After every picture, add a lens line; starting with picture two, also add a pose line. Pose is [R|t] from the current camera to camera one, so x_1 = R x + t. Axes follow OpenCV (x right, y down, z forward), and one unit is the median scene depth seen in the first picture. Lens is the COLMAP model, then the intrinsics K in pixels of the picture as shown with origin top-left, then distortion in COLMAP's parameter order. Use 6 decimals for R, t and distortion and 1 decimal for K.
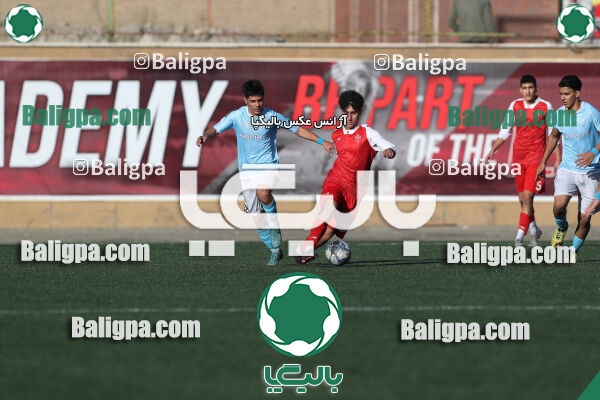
lens RADIAL K [[3340.6, 0, 298.7], [0, 3340.6, 199.1], [0, 0, 1]] dist [0.635129, 0.000000]
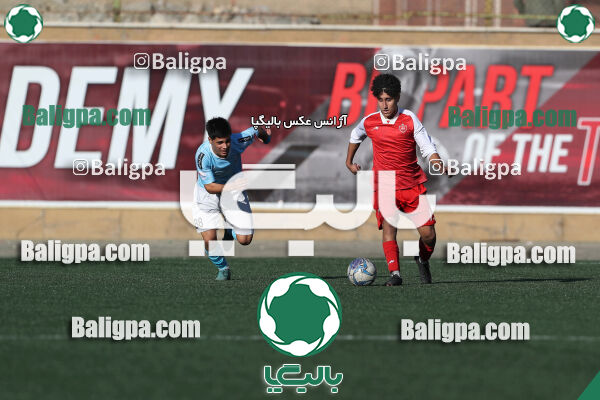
lens RADIAL K [[3340.6, 0, 301.1], [0, 3340.6, 201.3], [0, 0, 1]] dist [0.635129, 0.000000]
pose [[0.999947, 0.010271, 0.000243, -0.008755], [-0.010269, 0.999915, -0.008088, 0.005224], [-0.000326, 0.008085, 0.999967, 0.146889]]
